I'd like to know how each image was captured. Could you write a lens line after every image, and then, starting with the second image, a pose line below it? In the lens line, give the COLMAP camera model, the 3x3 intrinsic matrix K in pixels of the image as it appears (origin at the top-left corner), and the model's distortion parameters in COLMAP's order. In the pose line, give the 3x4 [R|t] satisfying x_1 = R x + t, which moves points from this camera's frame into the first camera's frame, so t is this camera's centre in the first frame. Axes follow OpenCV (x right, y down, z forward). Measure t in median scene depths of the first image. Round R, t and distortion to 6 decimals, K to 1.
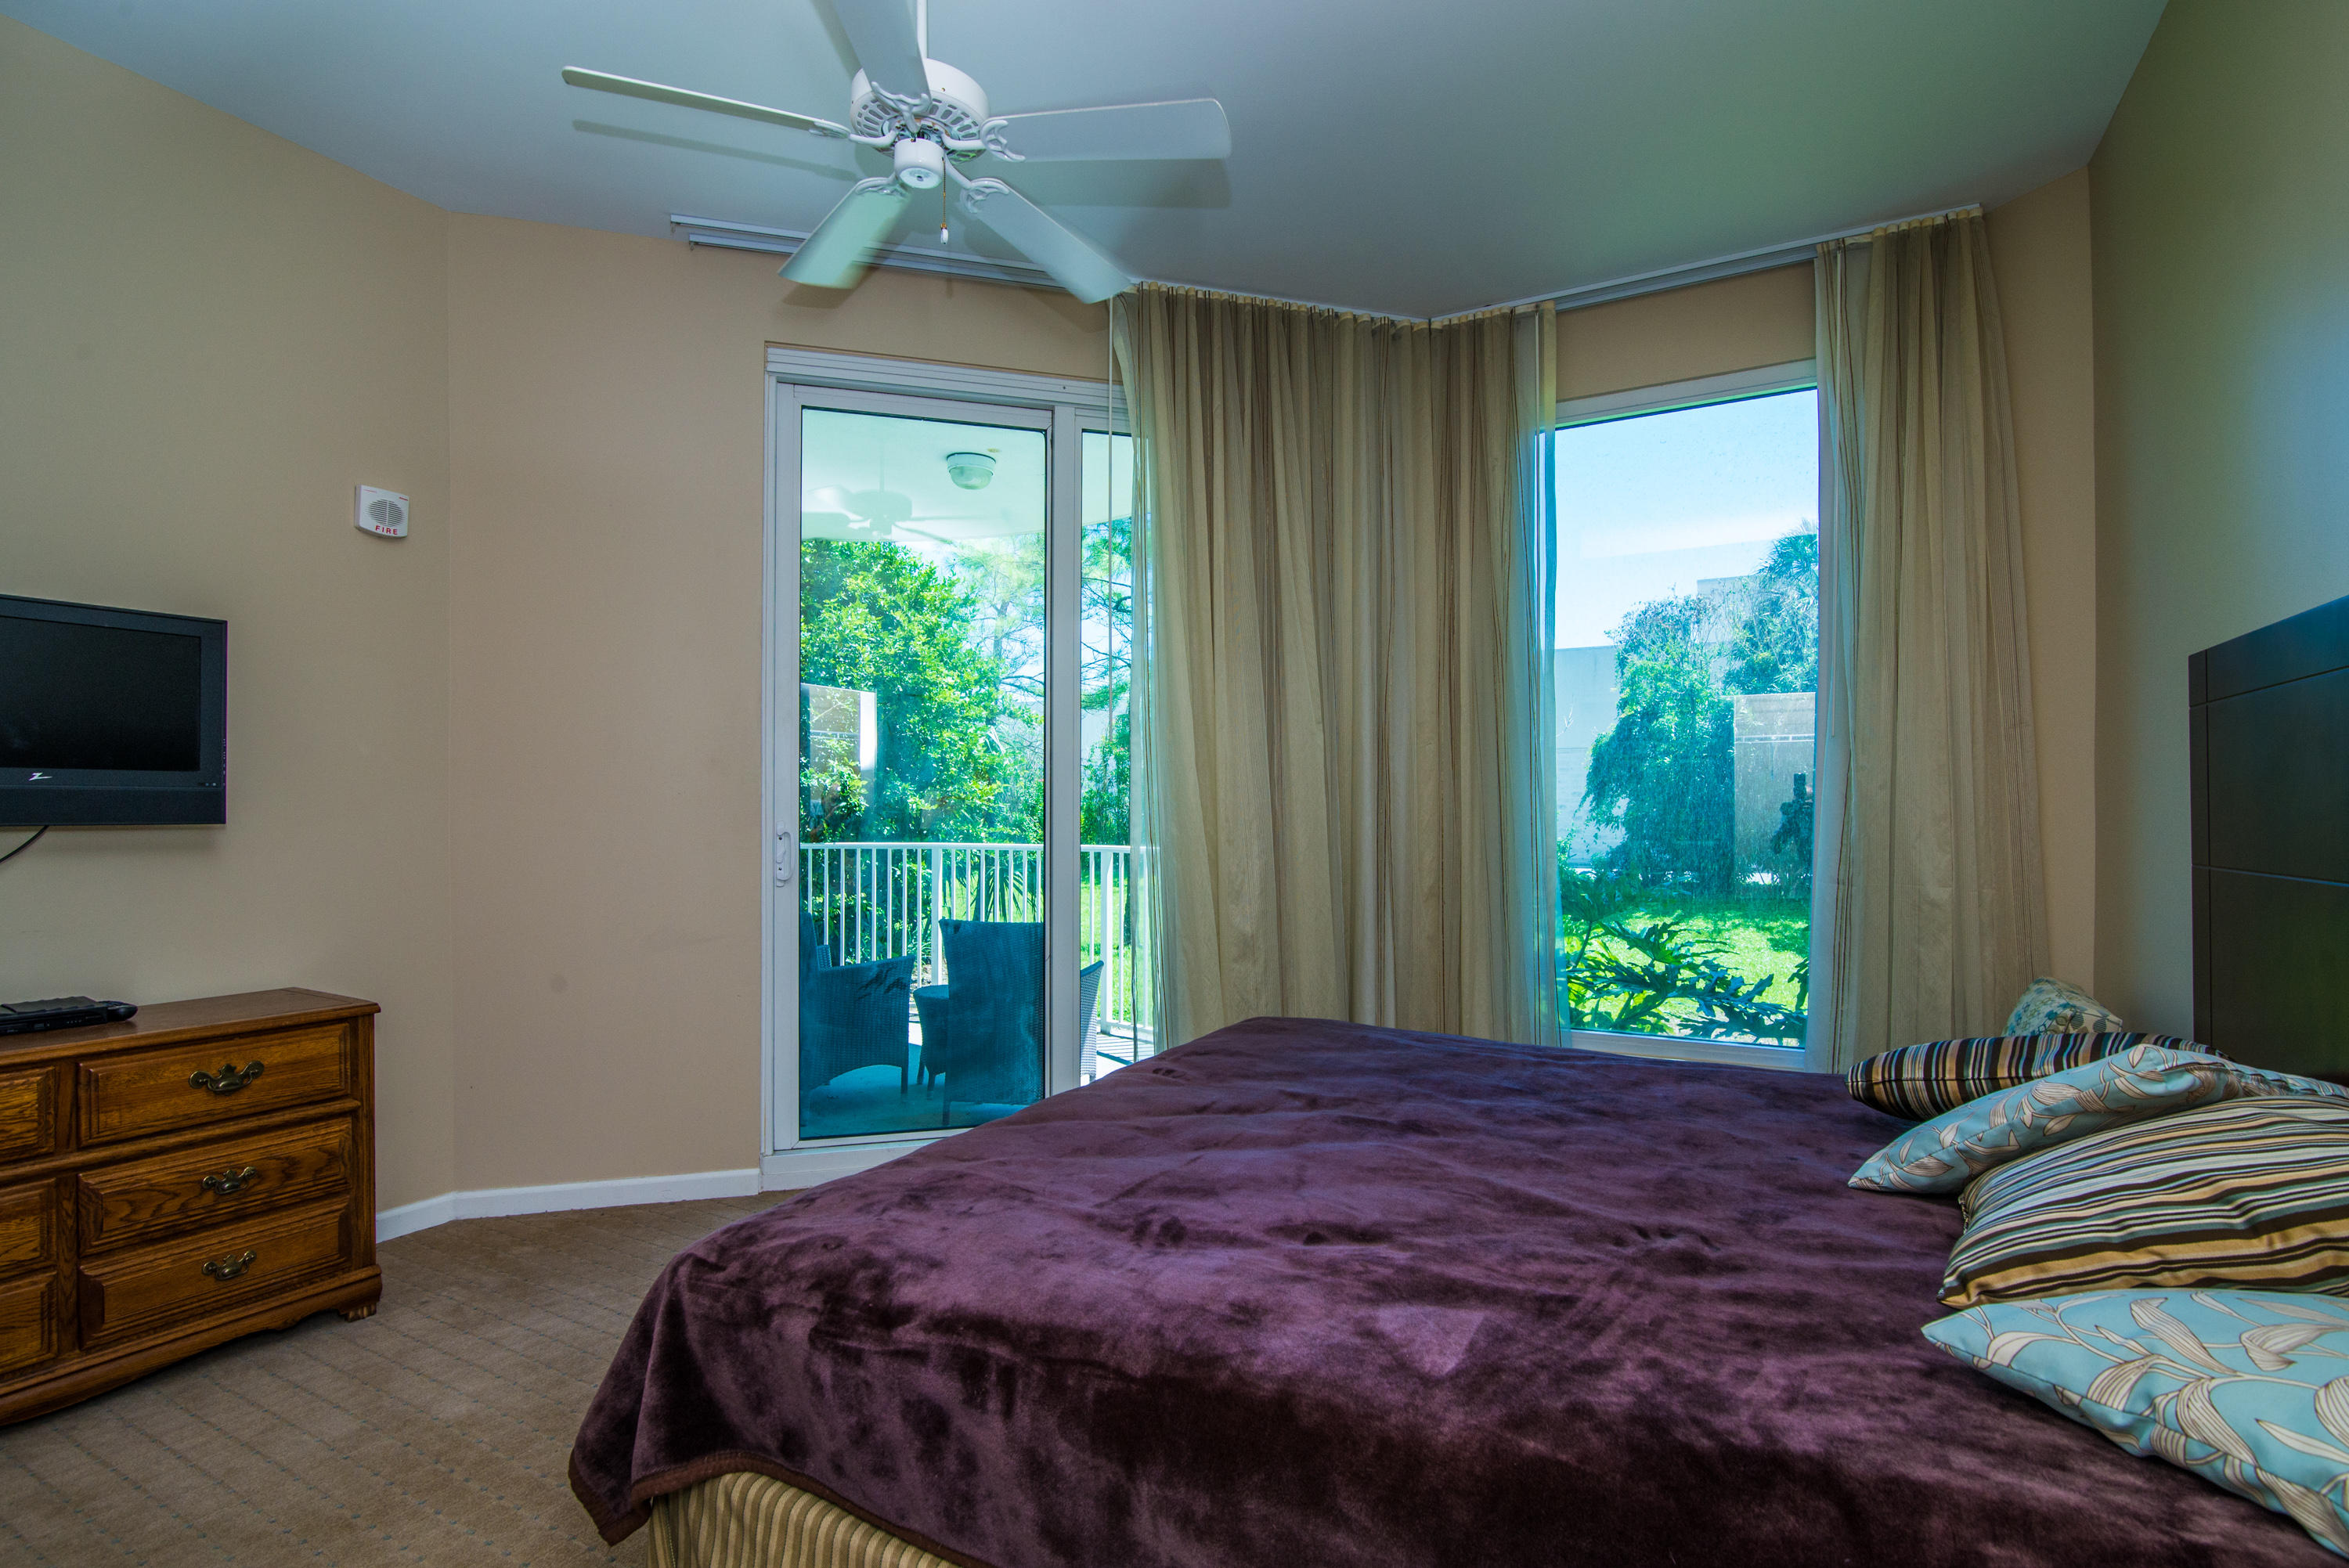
lens RADIAL K [[1068.7, 0, 1182.8], [0, 1068.7, 791.2], [0, 0, 1]] dist [0.000021, 0.000042]
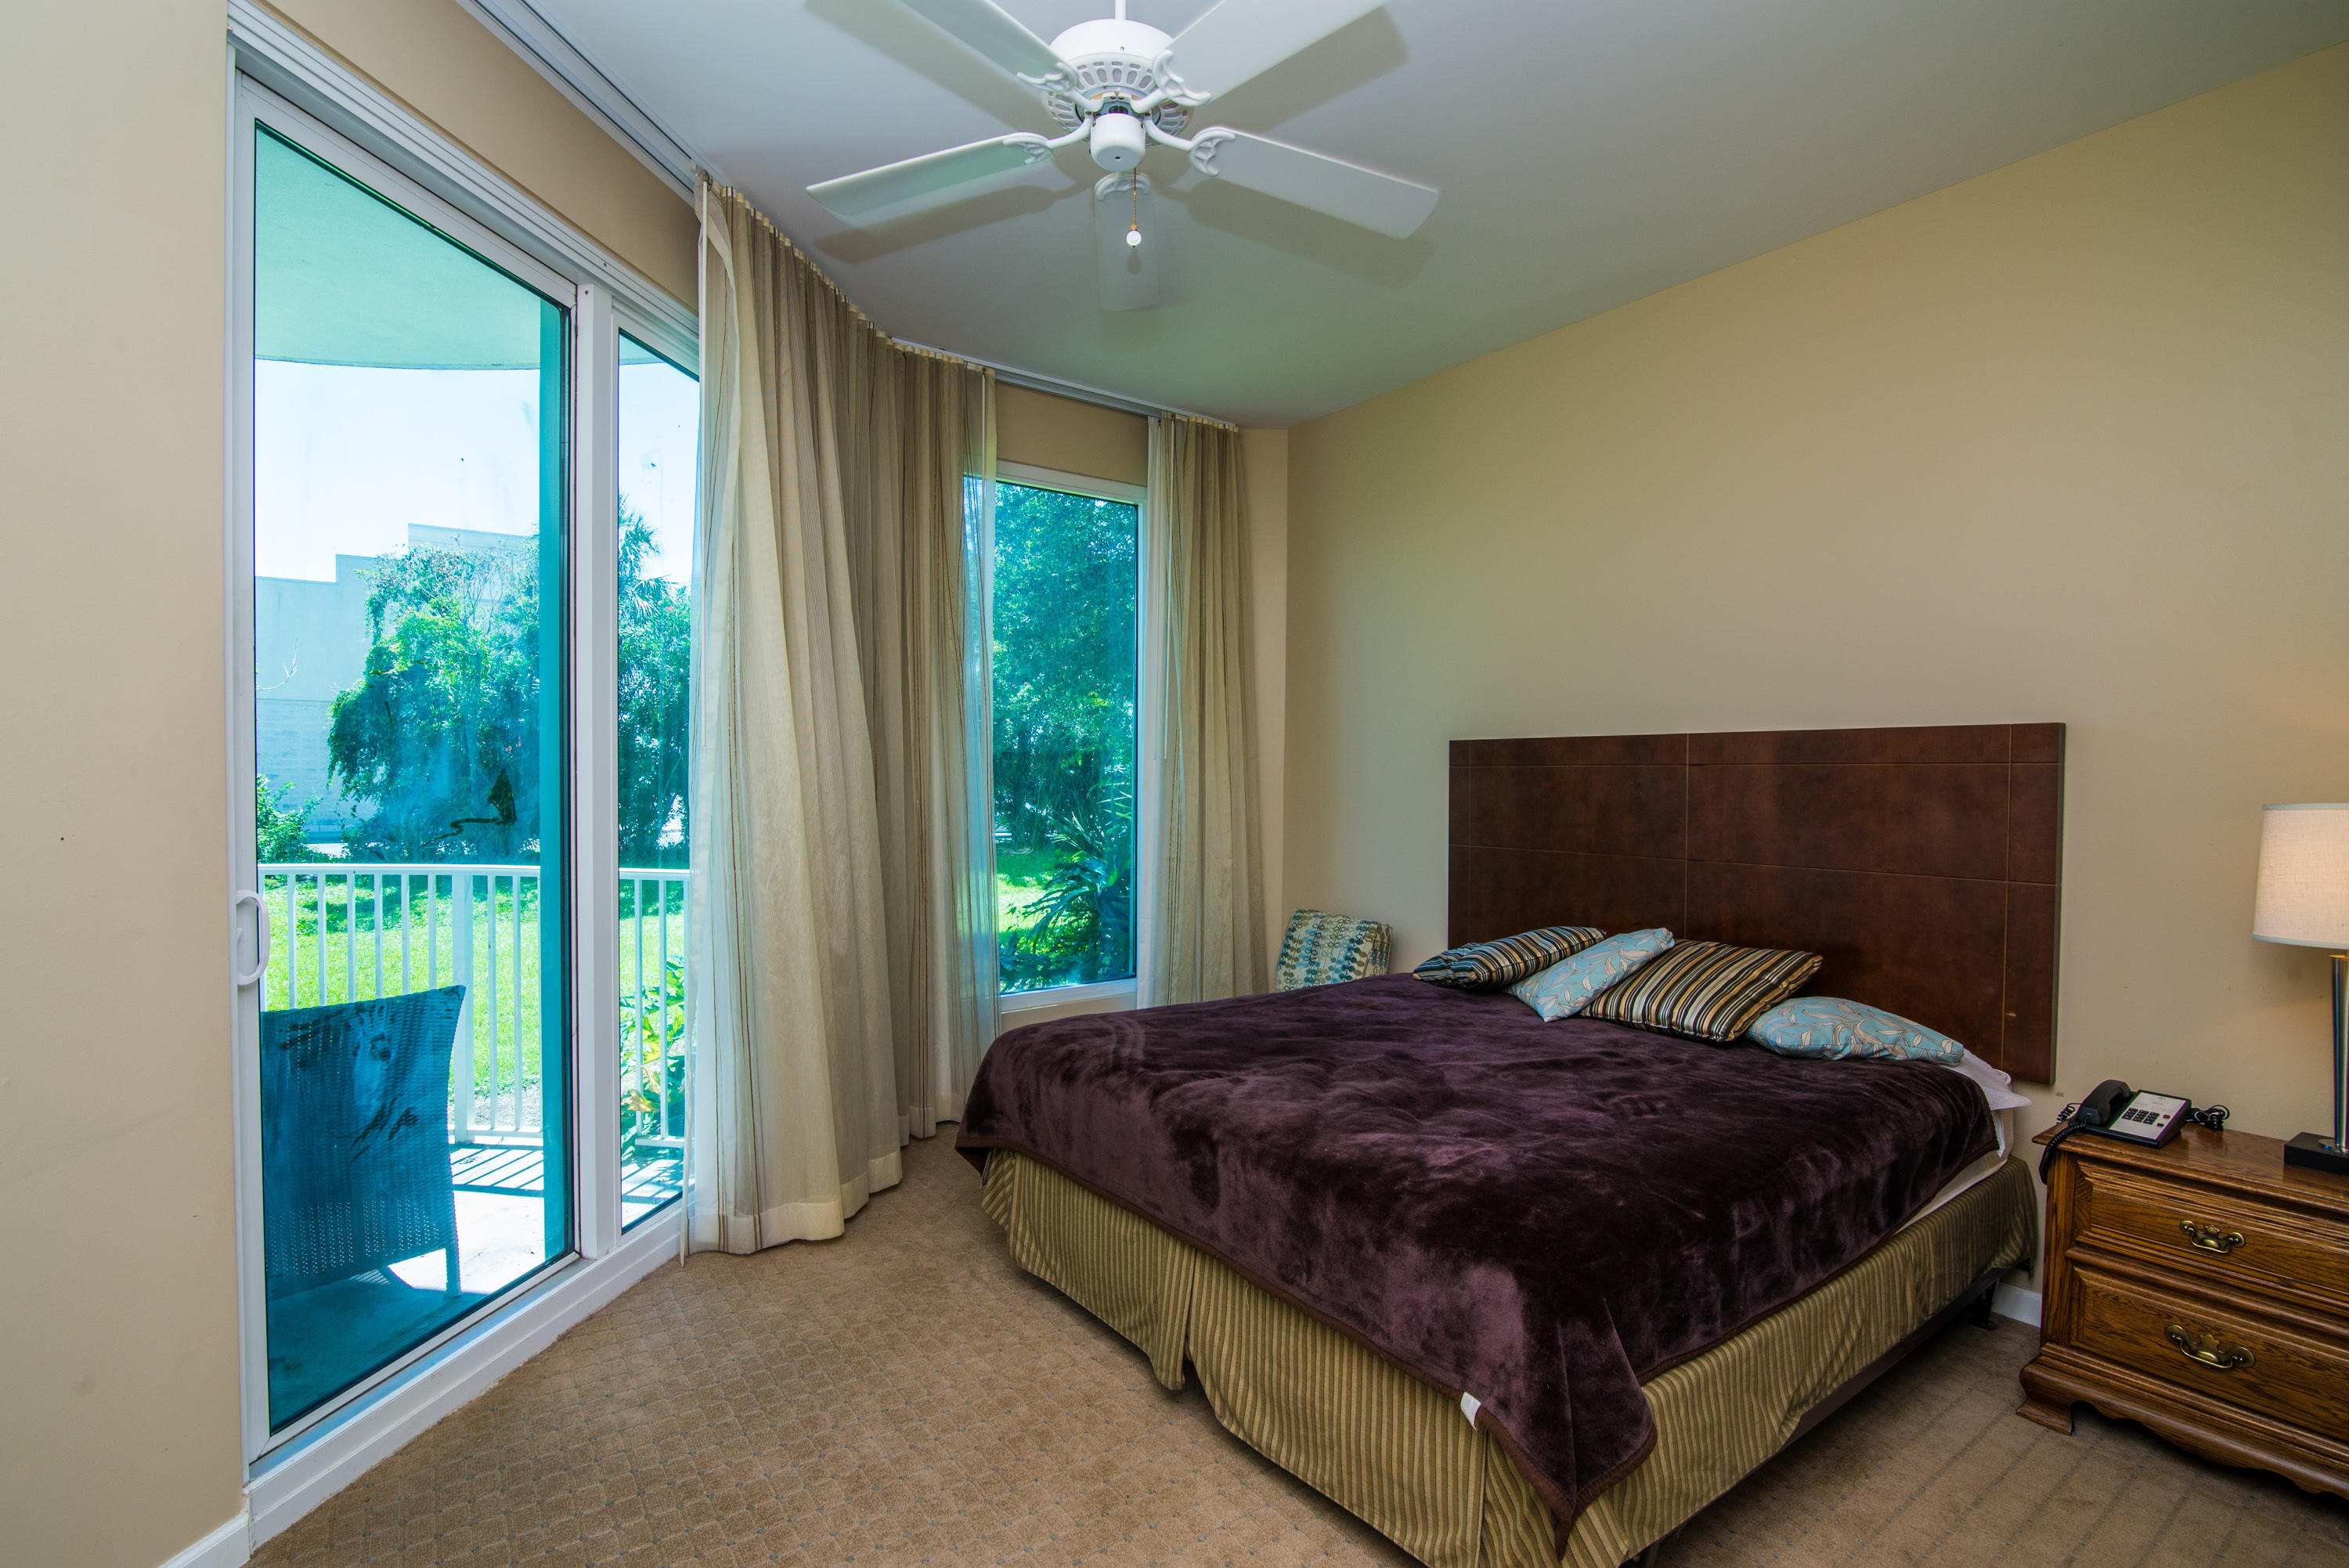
lens RADIAL K [[1068.7, 0, 1182.8], [0, 1068.7, 791.2], [0, 0, 1]] dist [0.000021, 0.000042]
pose [[0.455433, -0.009421, 0.890220, -0.571861], [-0.018557, 0.999626, 0.020073, -0.033544], [-0.890077, -0.025661, 0.455088, 0.280703]]
